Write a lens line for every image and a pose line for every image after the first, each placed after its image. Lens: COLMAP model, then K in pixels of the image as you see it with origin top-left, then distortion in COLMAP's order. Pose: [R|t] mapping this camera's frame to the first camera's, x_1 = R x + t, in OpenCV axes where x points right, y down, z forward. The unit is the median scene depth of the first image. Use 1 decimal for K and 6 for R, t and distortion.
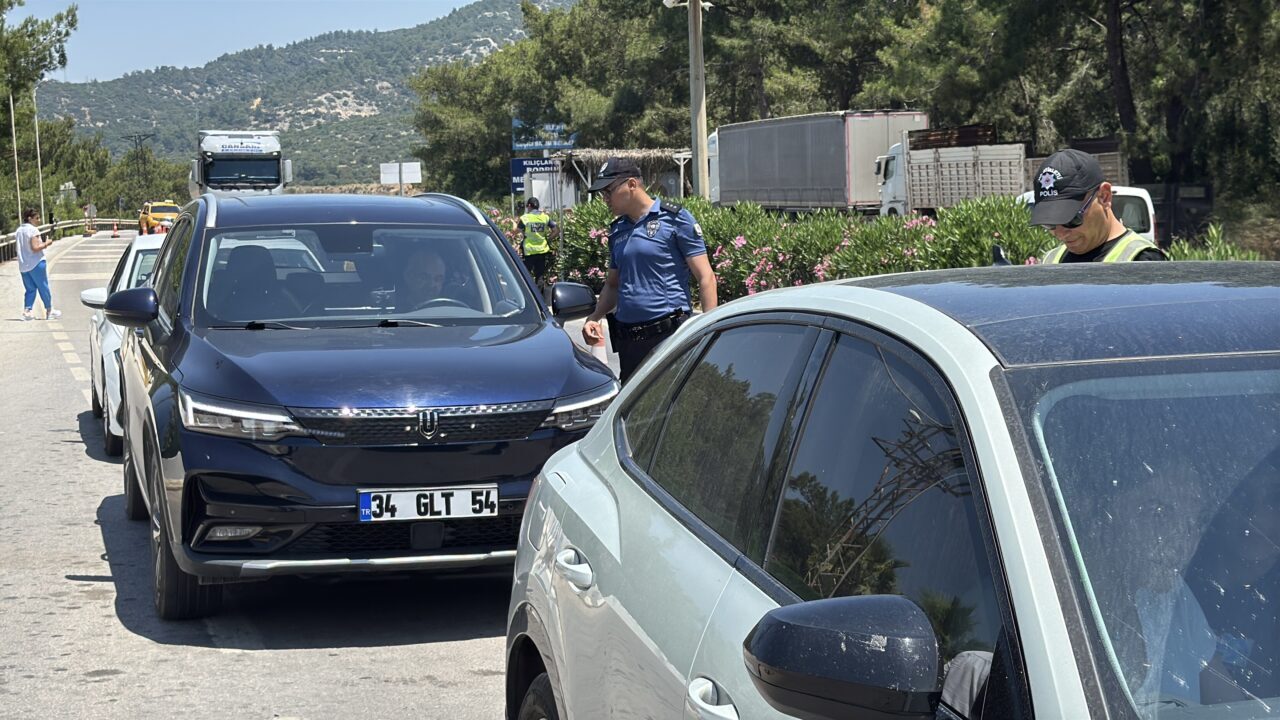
lens RADIAL K [[2203.4, 0, 636.0], [0, 2203.4, 386.8], [0, 0, 1]] dist [0.121652, 0.184089]
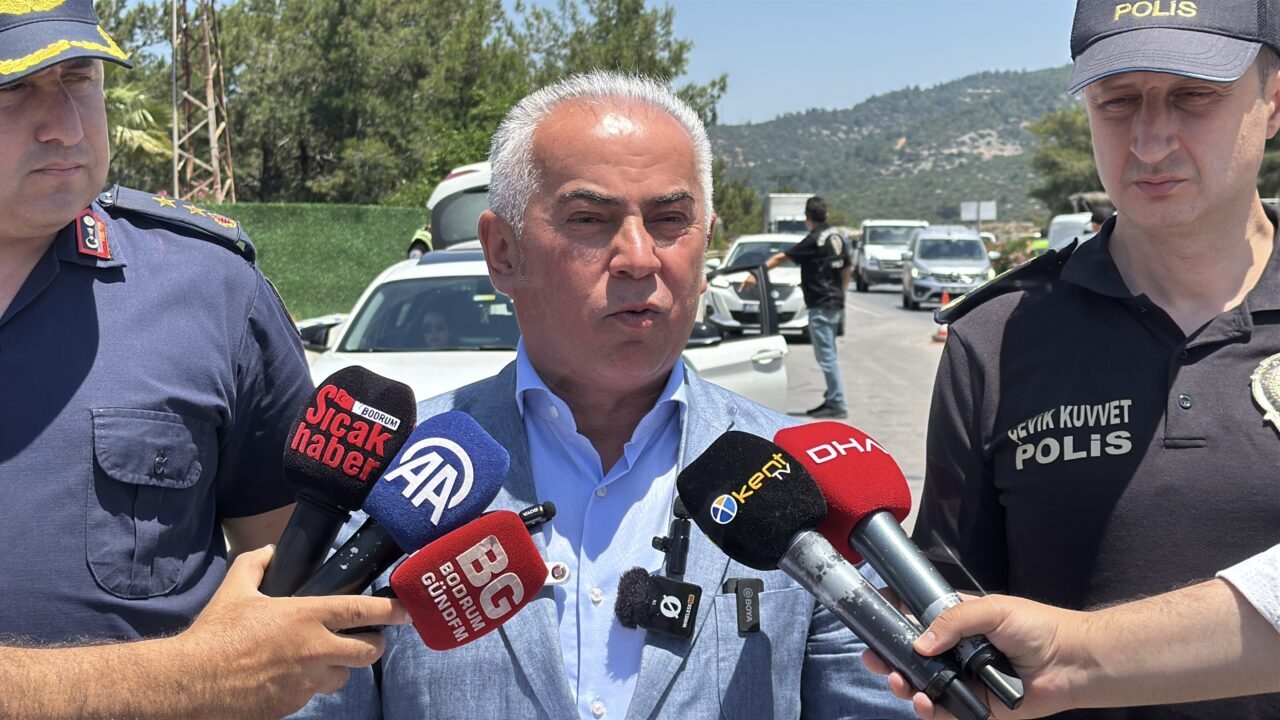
lens RADIAL K [[2203.4, 0, 636.0], [0, 2203.4, 386.8], [0, 0, 1]] dist [0.121652, 0.184089]
pose [[0.959045, 0.034615, -0.281131, 0.015422], [-0.039543, 0.999147, -0.011875, 0.005617], [0.280481, 0.022506, 0.959596, -0.055741]]
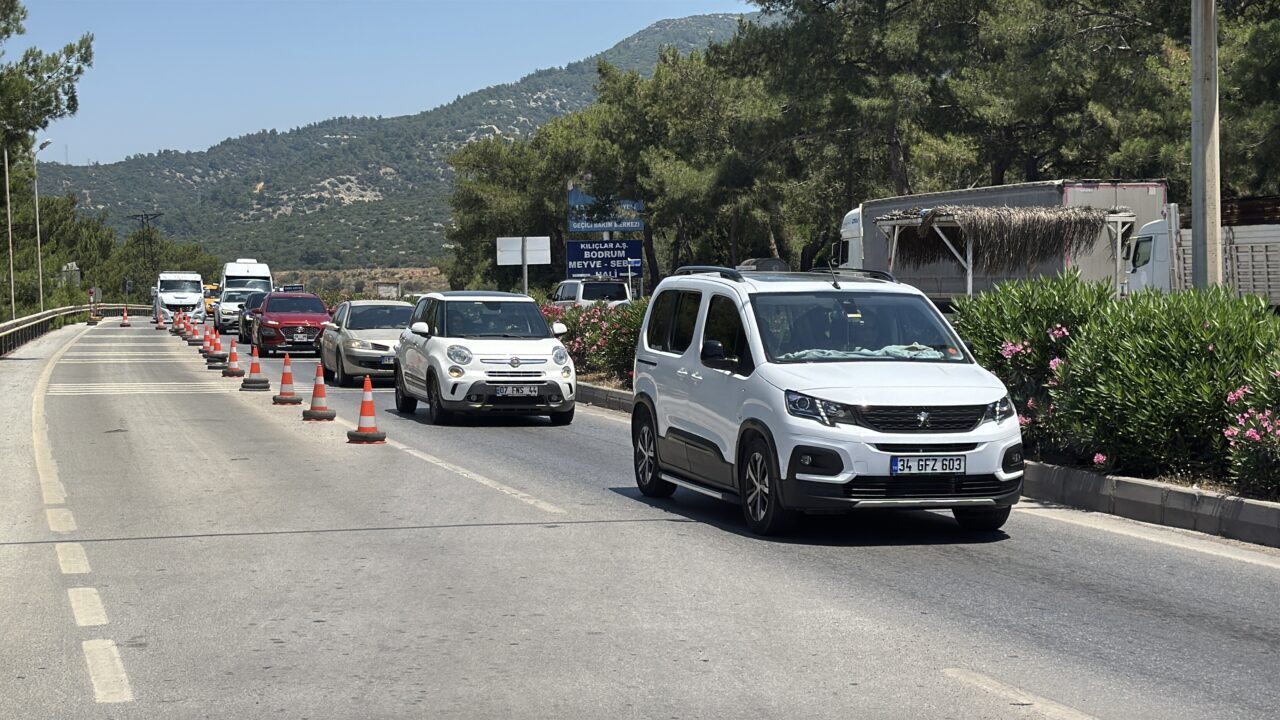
lens RADIAL K [[2207.4, 0, 640.0], [0, 2207.4, 360.0], [0, 0, 1]] dist [0.183559, 0.196777]
pose [[0.999934, 0.011266, 0.002240, -0.018810], [-0.011135, 0.998591, -0.051889, -0.005931], [-0.002822, 0.051861, 0.998650, 0.070055]]
